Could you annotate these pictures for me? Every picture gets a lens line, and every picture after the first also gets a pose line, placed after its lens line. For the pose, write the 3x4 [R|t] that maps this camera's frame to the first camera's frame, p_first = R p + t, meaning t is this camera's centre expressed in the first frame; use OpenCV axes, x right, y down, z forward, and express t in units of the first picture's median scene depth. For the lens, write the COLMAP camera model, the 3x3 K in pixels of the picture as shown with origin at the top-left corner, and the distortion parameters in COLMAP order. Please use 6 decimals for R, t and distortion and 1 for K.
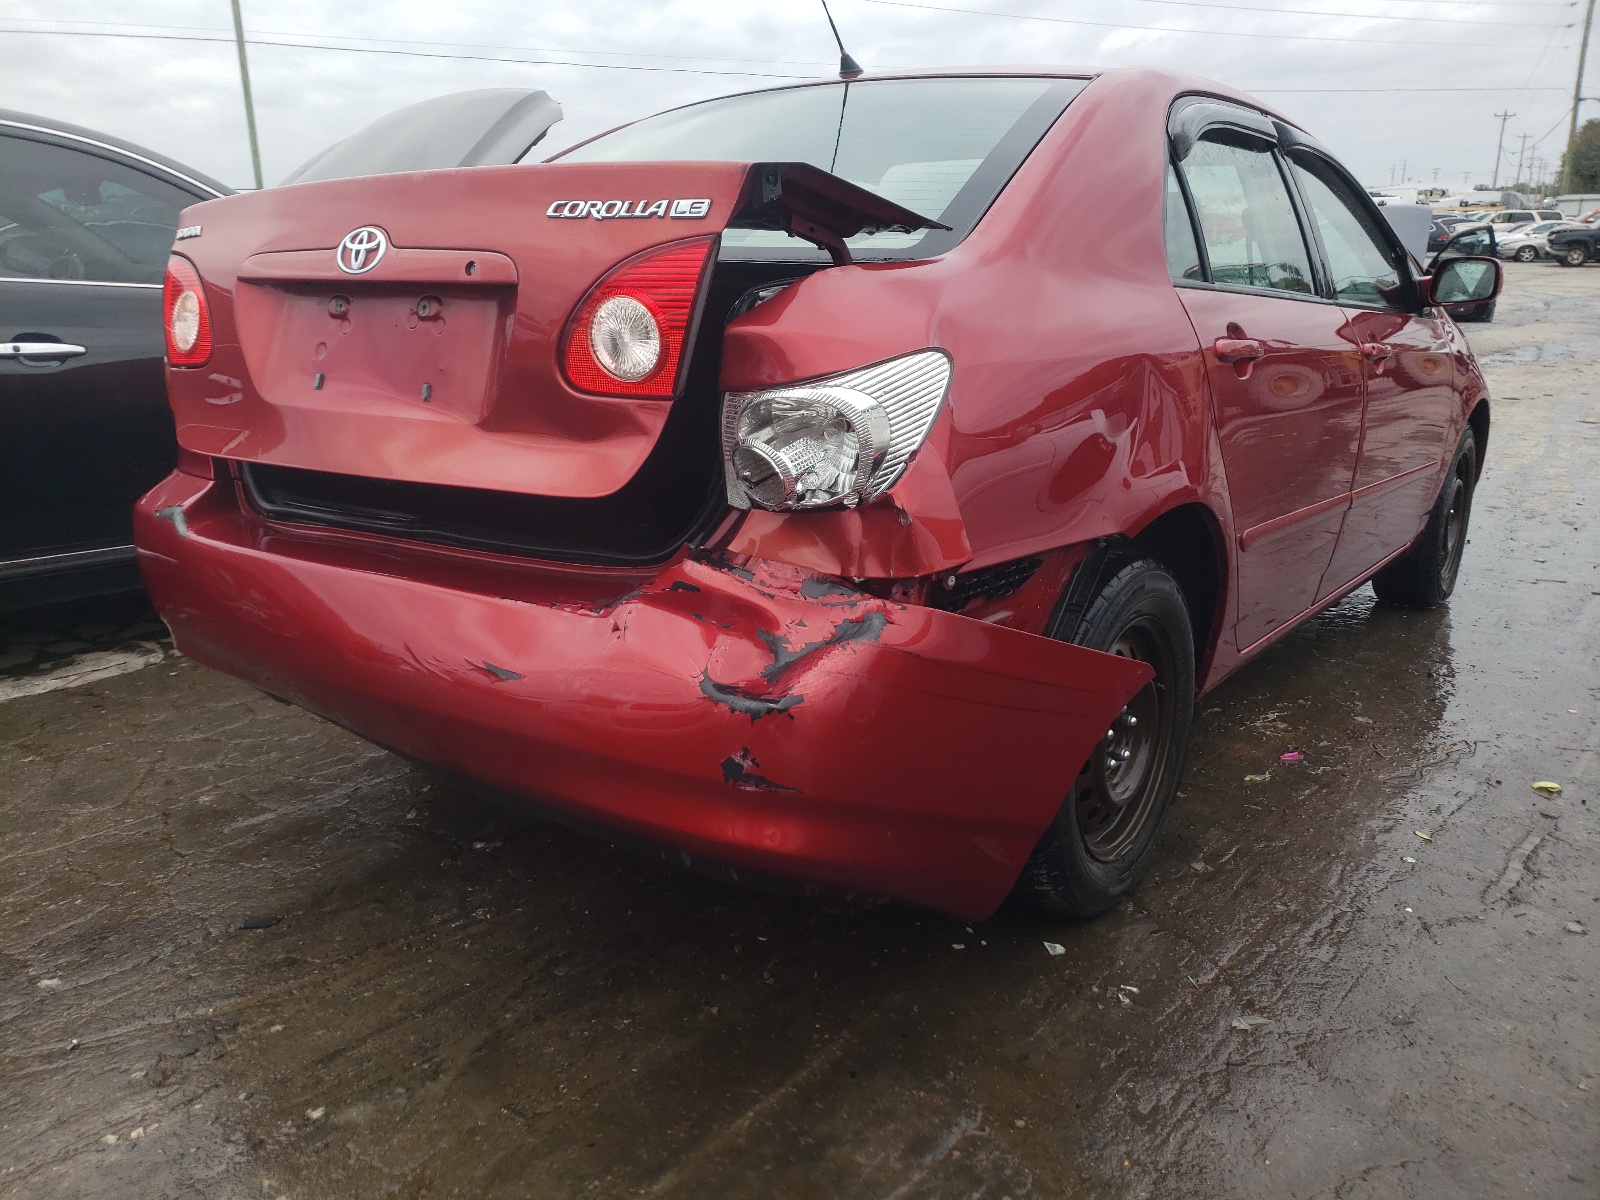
lens RADIAL K [[1259.4, 0, 816.4], [0, 1259.4, 599.2], [0, 0, 1]] dist [0.003792, 0.010494]
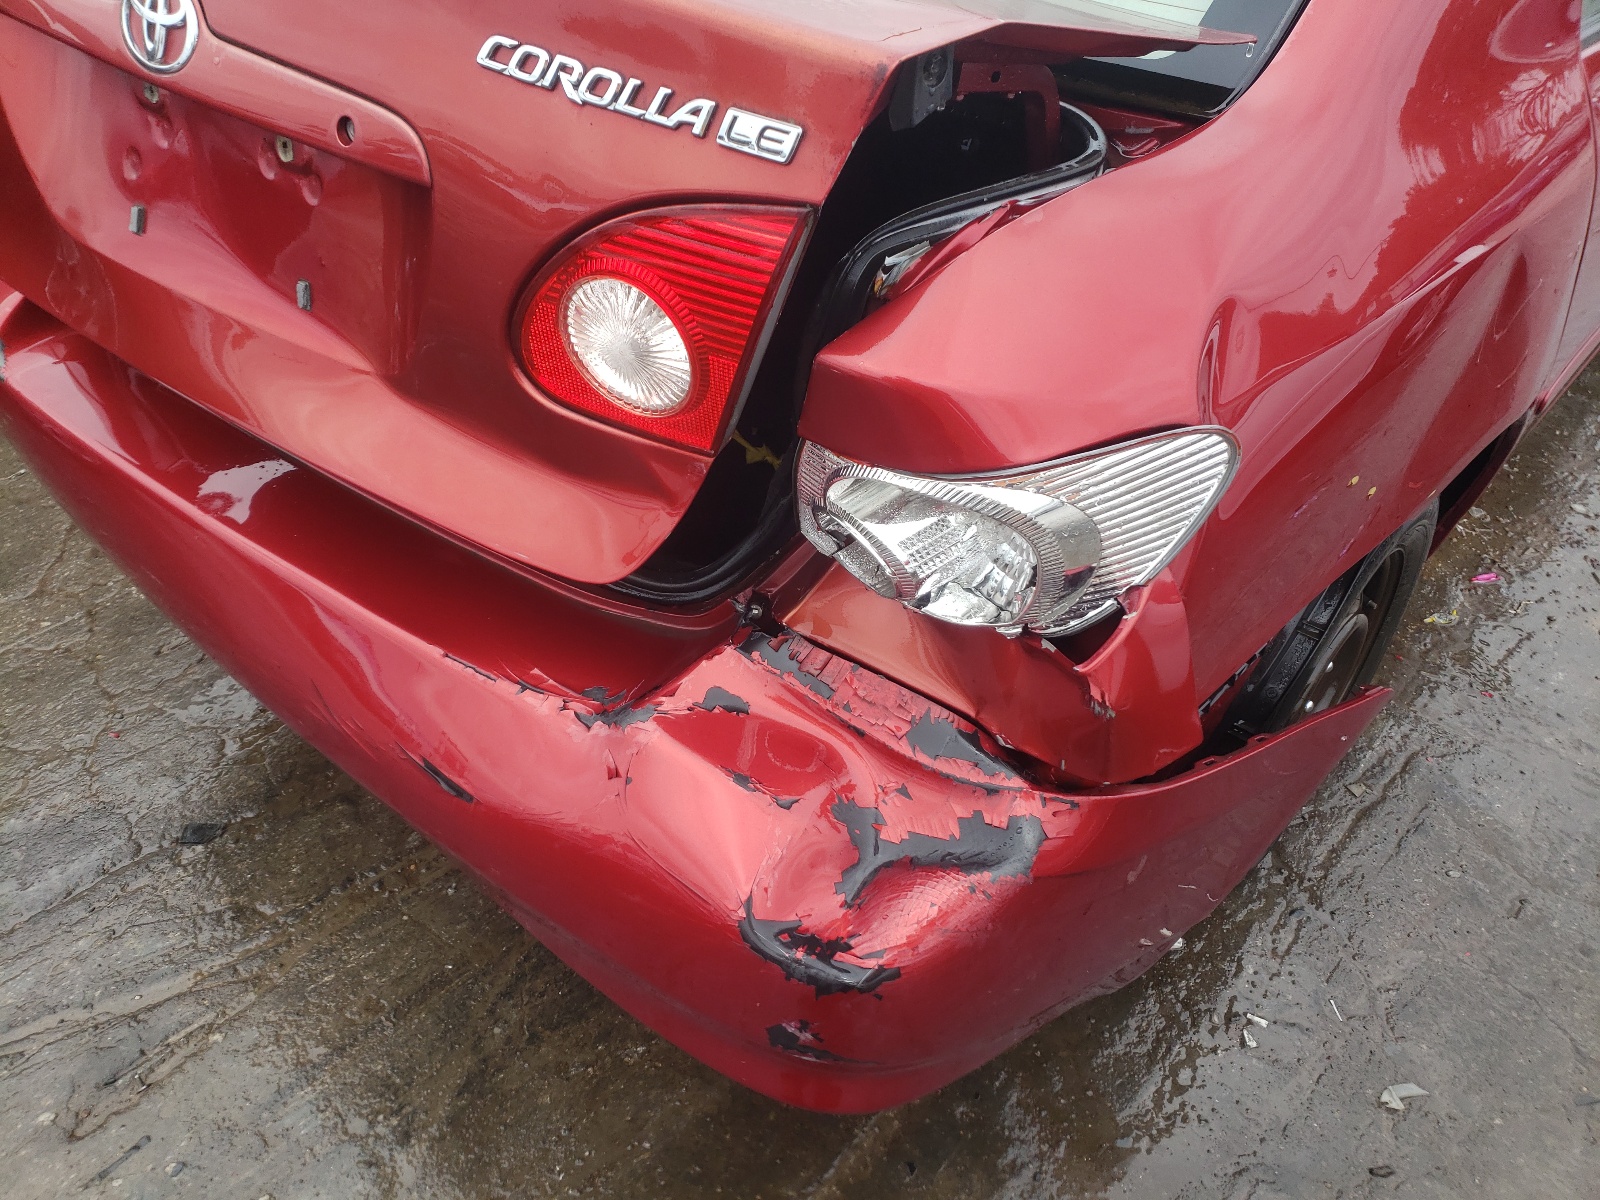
lens RADIAL K [[1259.4, 0, 816.4], [0, 1259.4, 599.2], [0, 0, 1]] dist [0.003792, 0.010494]
pose [[0.996169, 0.083829, -0.024882, -0.043522], [-0.064943, 0.899800, 0.431442, -0.305905], [0.058556, -0.428174, 0.901797, 0.417559]]
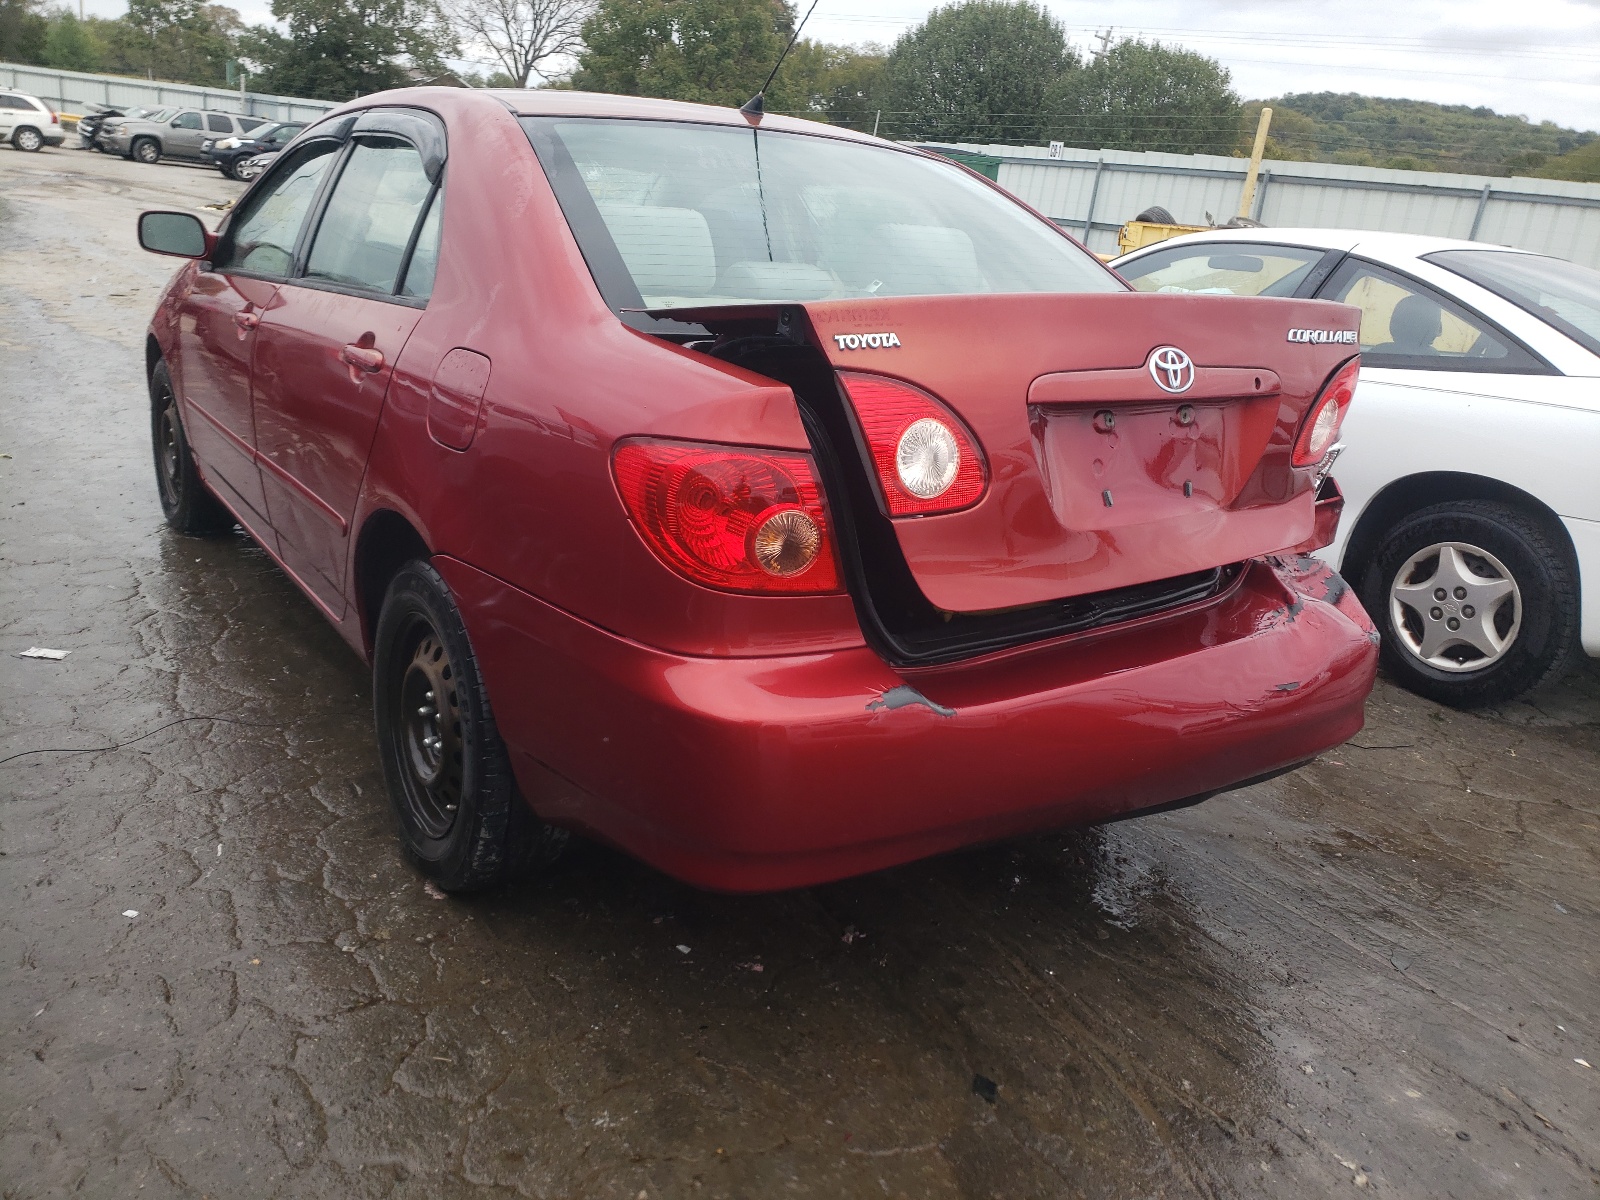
lens RADIAL K [[1259.4, 0, 816.4], [0, 1259.4, 599.2], [0, 0, 1]] dist [0.003792, 0.010494]
pose [[0.318488, -0.261790, 0.911060, -1.478934], [0.155693, 0.962503, 0.222145, -0.373973], [-0.935053, 0.071095, 0.347305, 0.927318]]
